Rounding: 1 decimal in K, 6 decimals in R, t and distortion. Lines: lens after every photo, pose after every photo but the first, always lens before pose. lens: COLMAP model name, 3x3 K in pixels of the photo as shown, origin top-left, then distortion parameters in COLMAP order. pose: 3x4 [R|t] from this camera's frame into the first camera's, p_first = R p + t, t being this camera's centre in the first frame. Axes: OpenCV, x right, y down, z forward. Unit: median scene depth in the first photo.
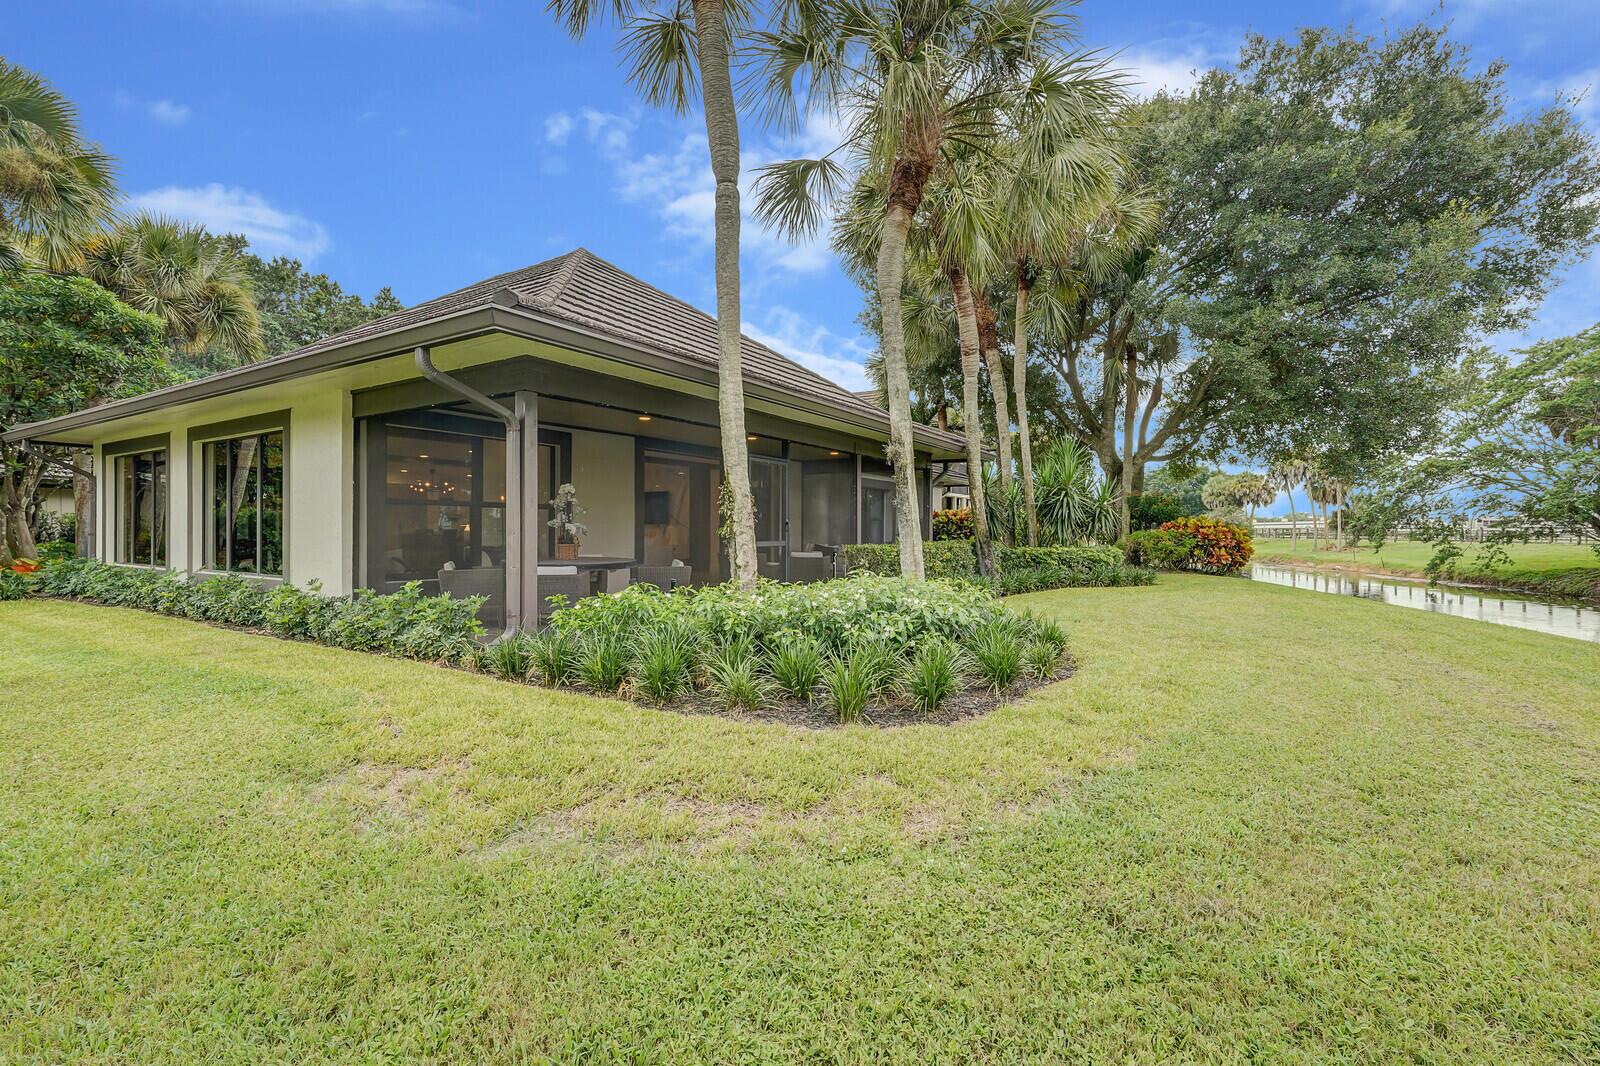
lens RADIAL K [[709.3, 0, 799.4], [0, 709.3, 530.9], [0, 0, 1]] dist [-0.012194, 0.004957]
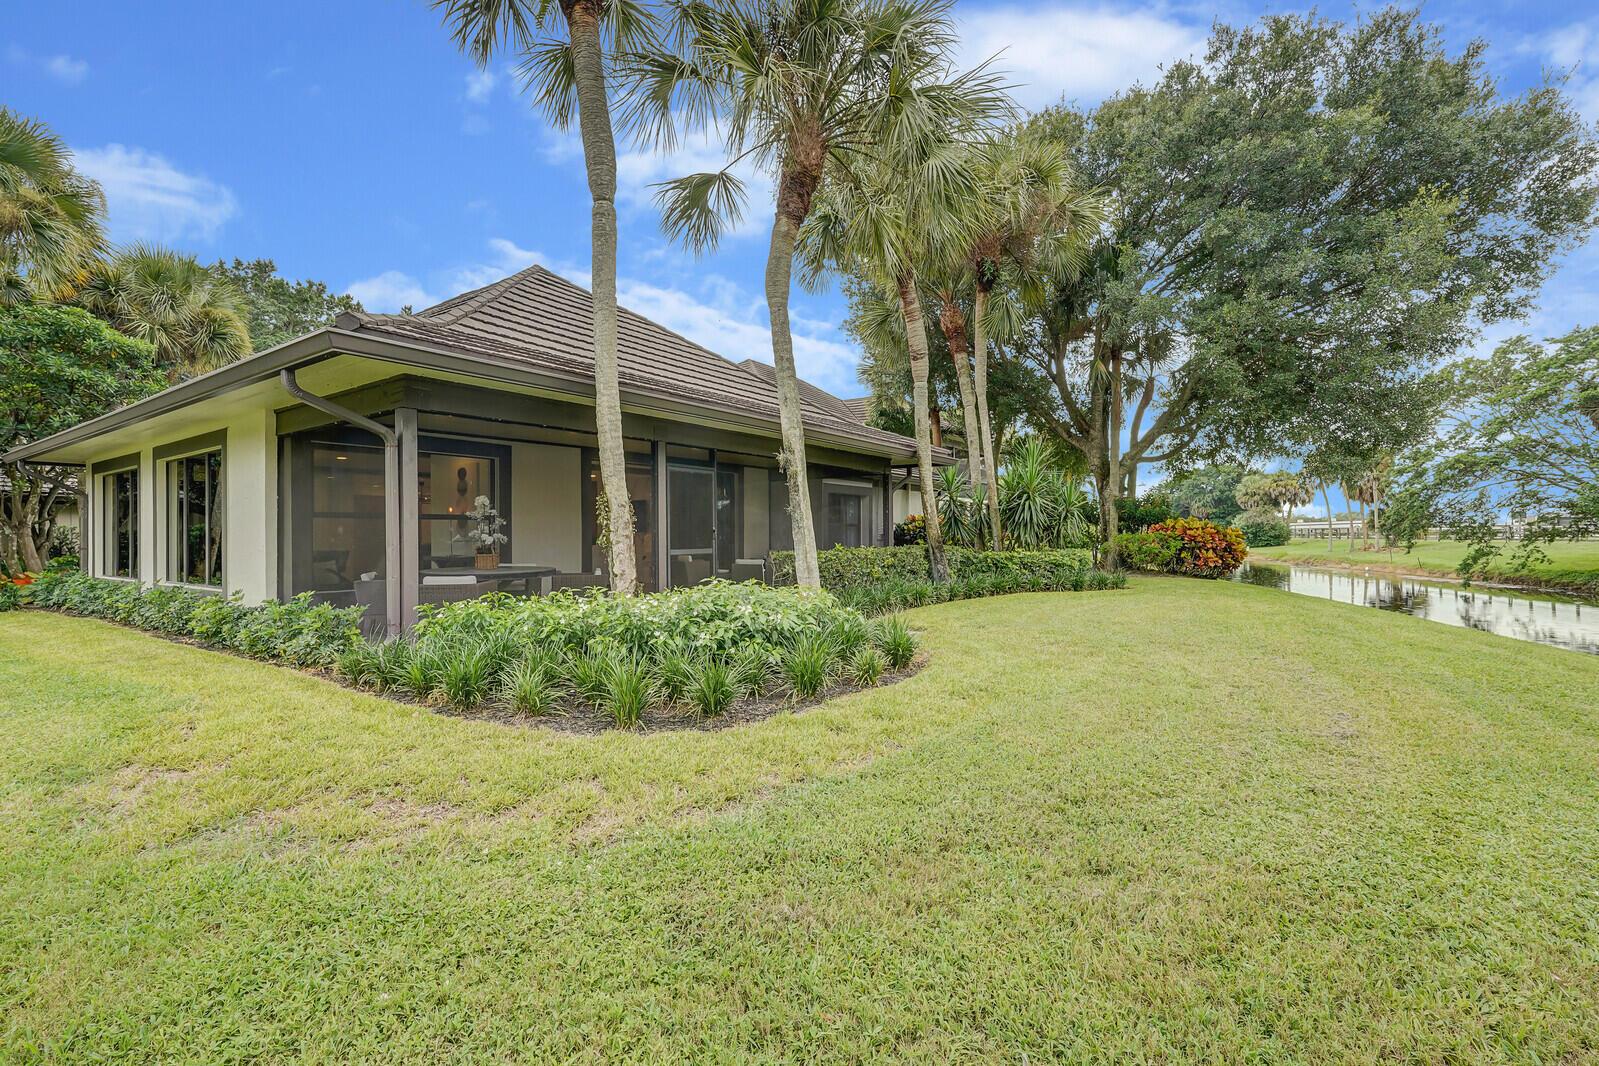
lens RADIAL K [[708.9, 0, 800.1], [0, 708.9, 531.4], [0, 0, 1]] dist [-0.012194, 0.004957]
pose [[0.998617, -0.011687, -0.051261, 0.142987], [0.011311, 0.999907, -0.007632, -0.001224], [0.051345, 0.007041, 0.998656, -0.002964]]
